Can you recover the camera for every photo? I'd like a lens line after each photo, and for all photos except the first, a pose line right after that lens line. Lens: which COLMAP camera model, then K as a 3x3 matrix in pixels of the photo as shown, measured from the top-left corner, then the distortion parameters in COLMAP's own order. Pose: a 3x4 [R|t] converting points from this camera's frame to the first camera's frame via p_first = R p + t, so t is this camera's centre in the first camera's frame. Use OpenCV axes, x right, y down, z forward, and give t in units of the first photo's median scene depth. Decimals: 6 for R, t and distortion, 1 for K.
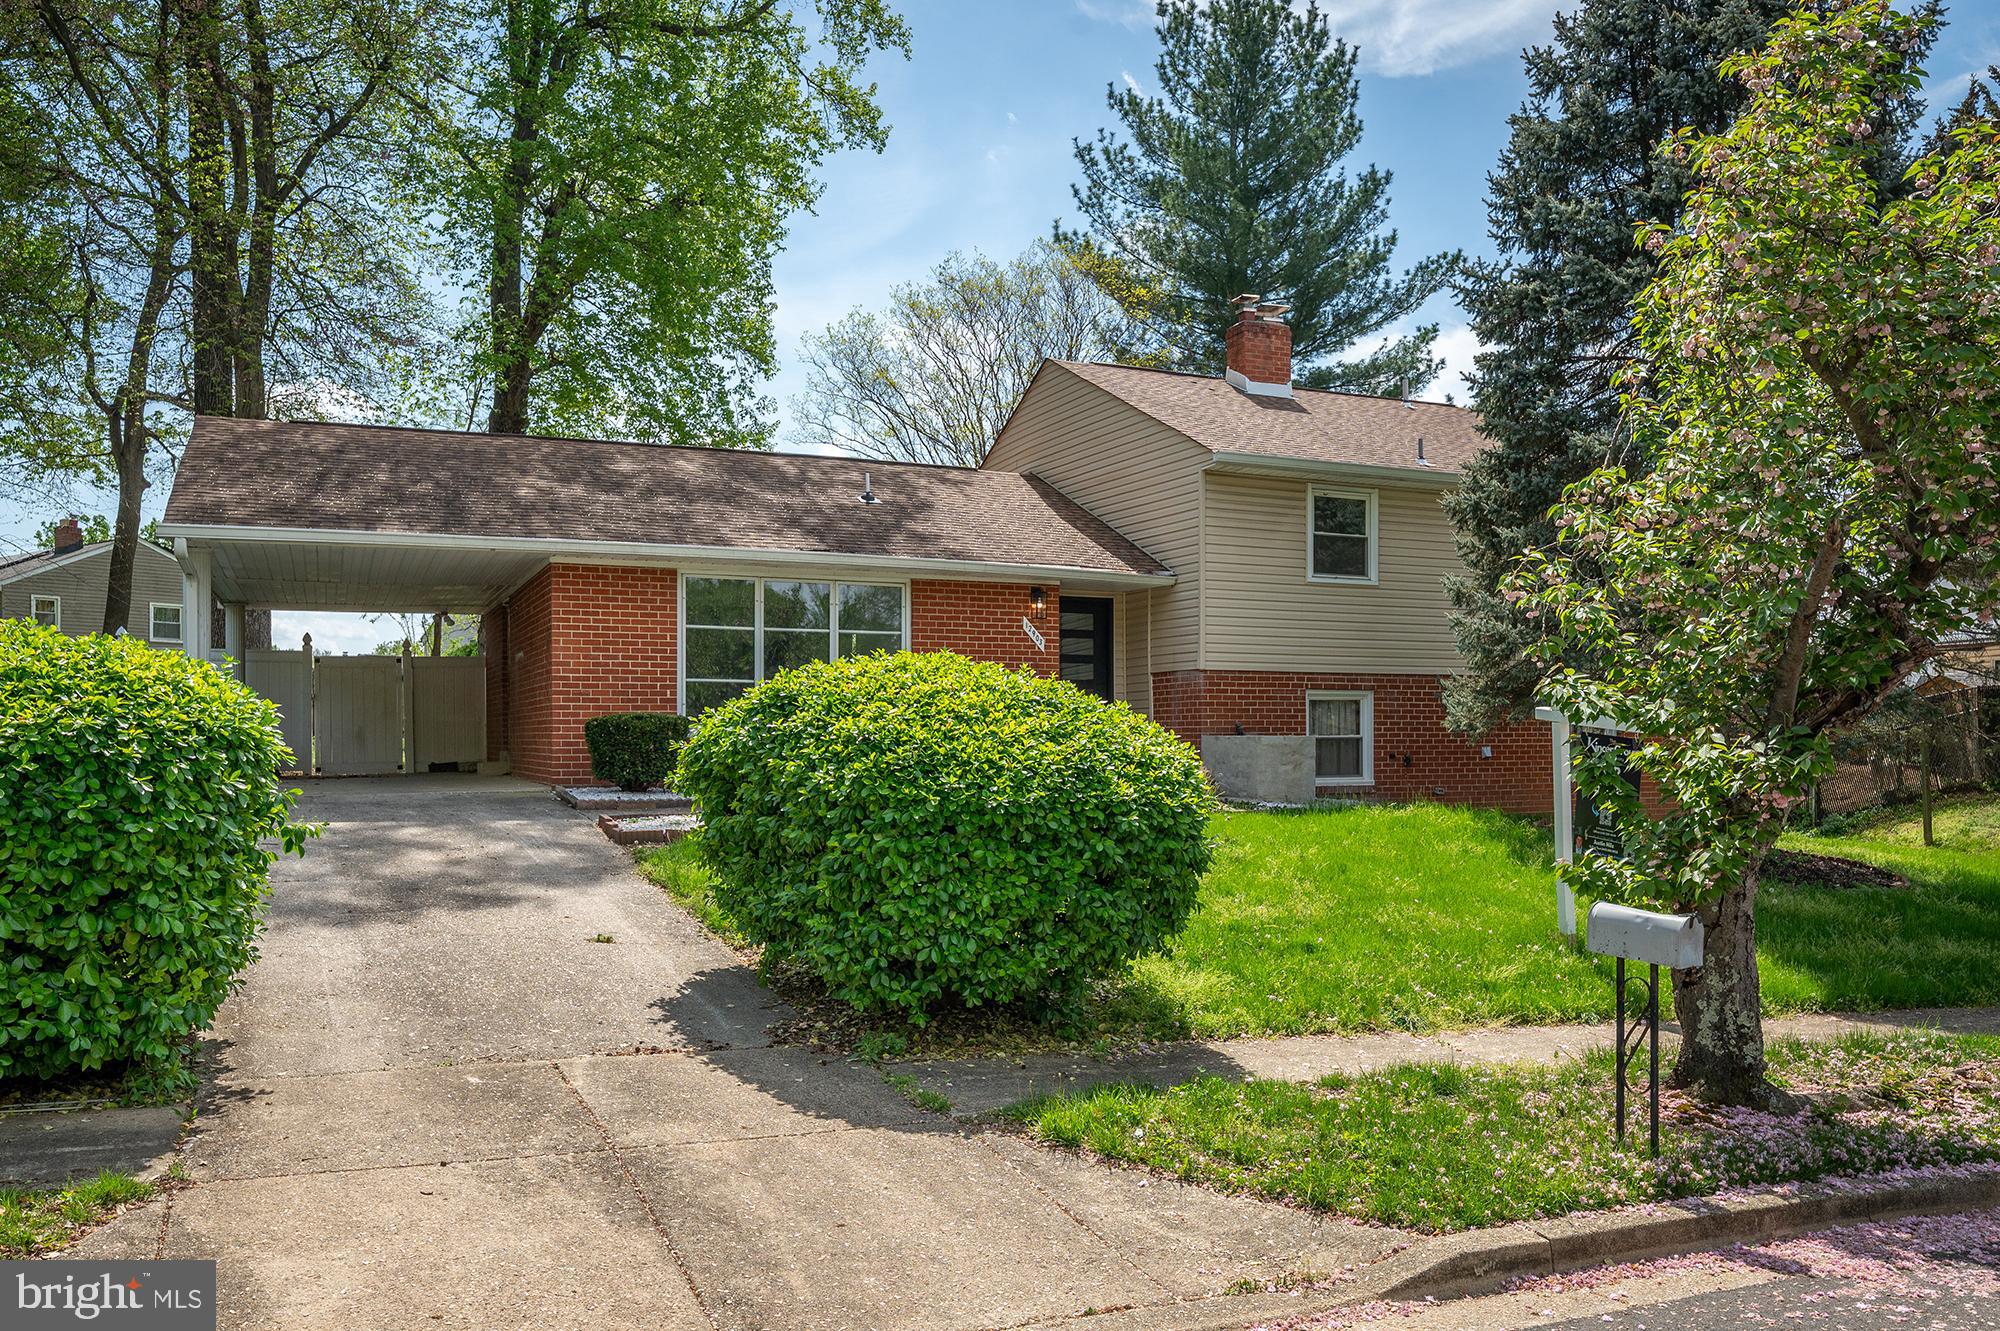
lens RADIAL K [[1332.8, 0, 1009.3], [0, 1332.8, 677.2], [0, 0, 1]] dist [0.000326, 0.000805]
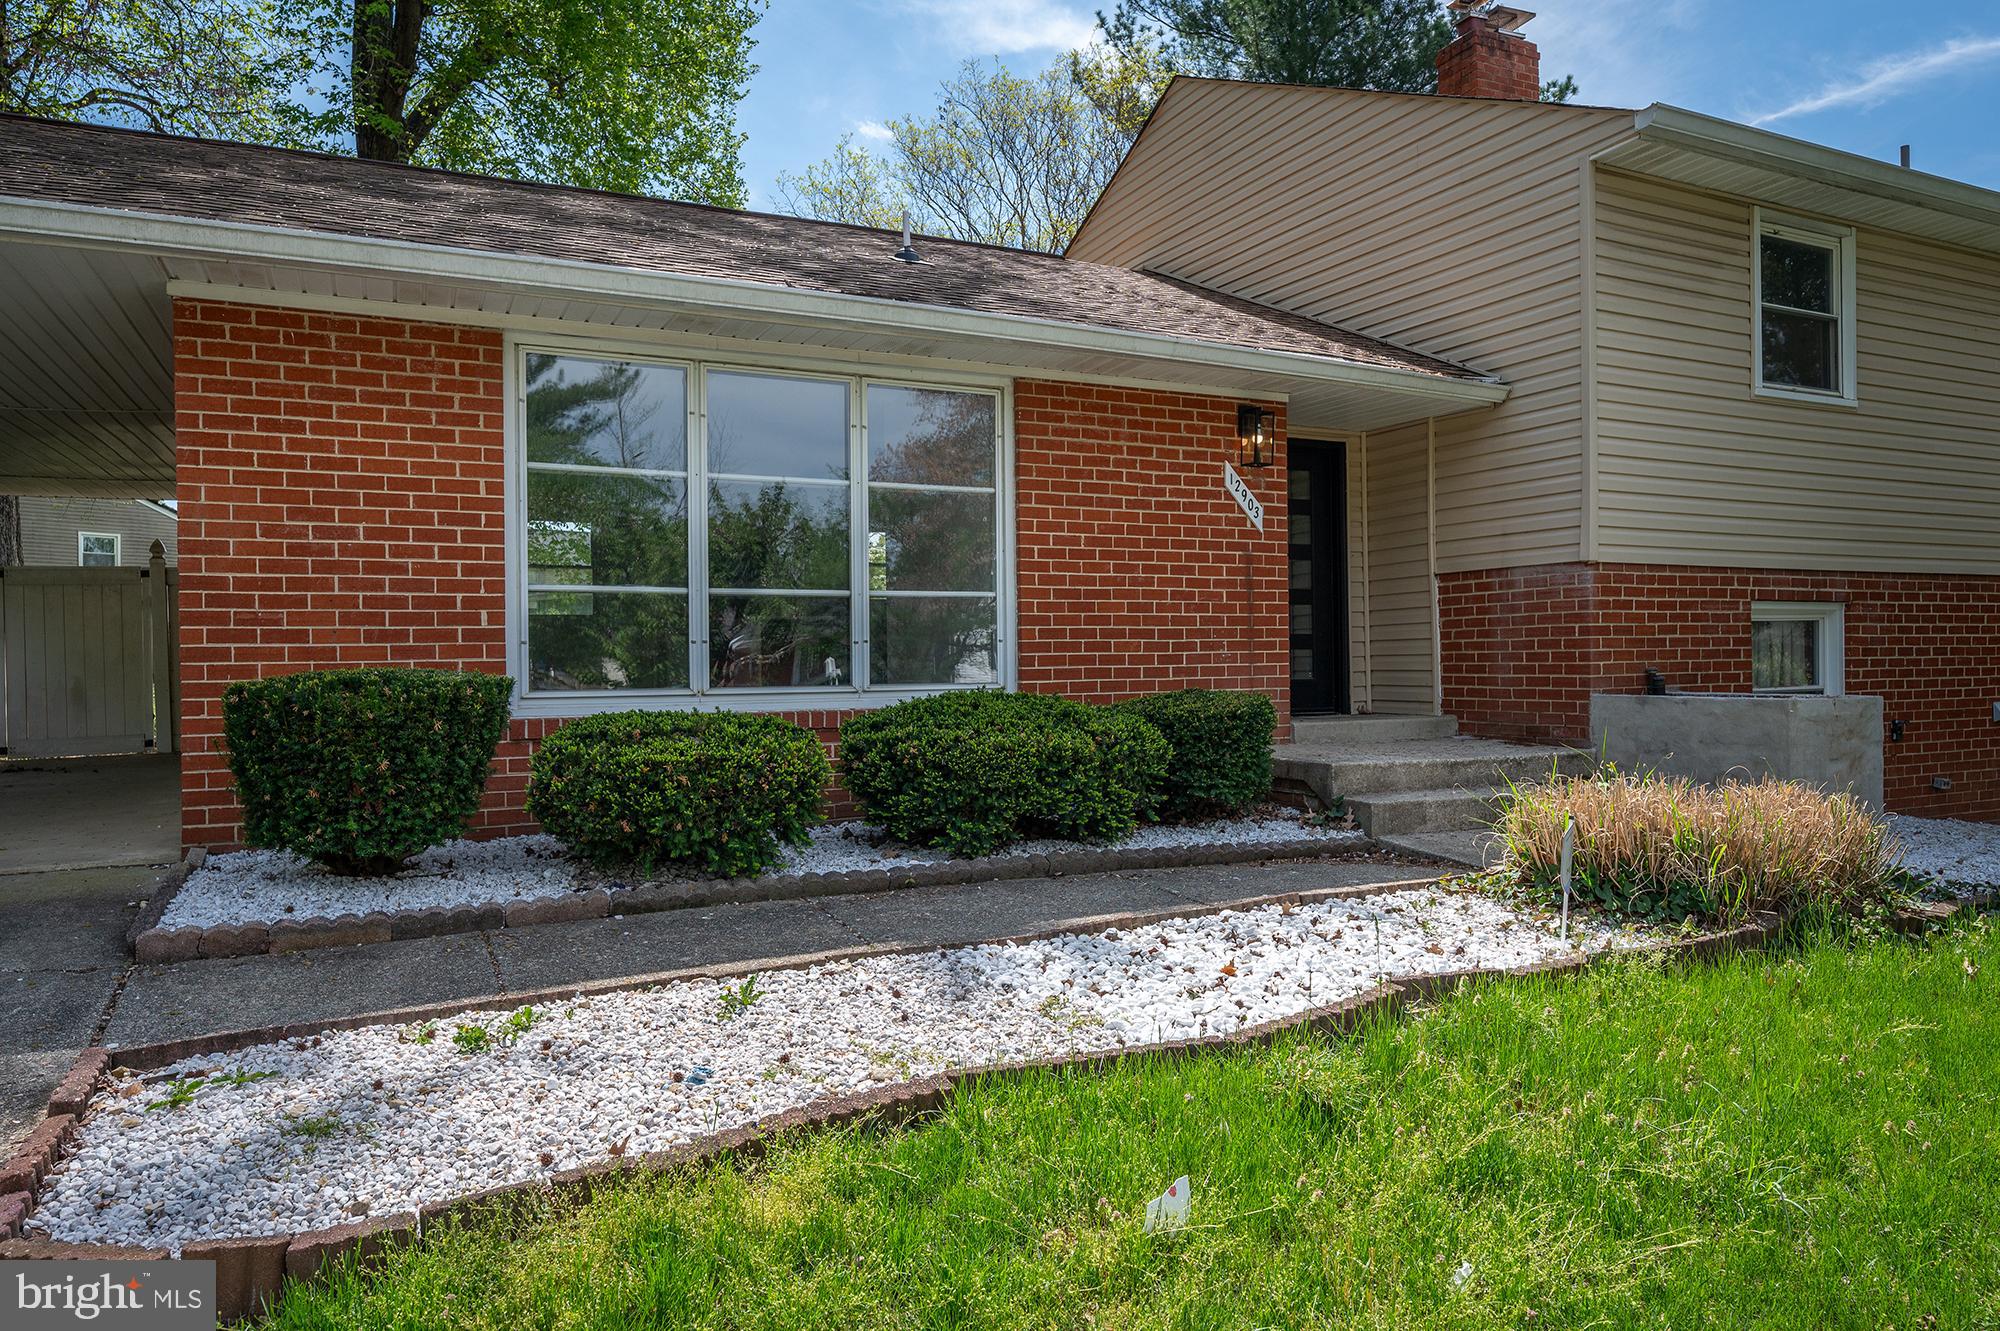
lens RADIAL K [[1288.6, 0, 989.9], [0, 1288.6, 660.9], [0, 0, 1]] dist [-0.023427, -0.000996]
pose [[0.999939, -0.009690, 0.005339, -0.081724], [0.009446, 0.998983, 0.044092, 0.007744], [-0.005760, -0.044039, 0.999013, 0.500209]]
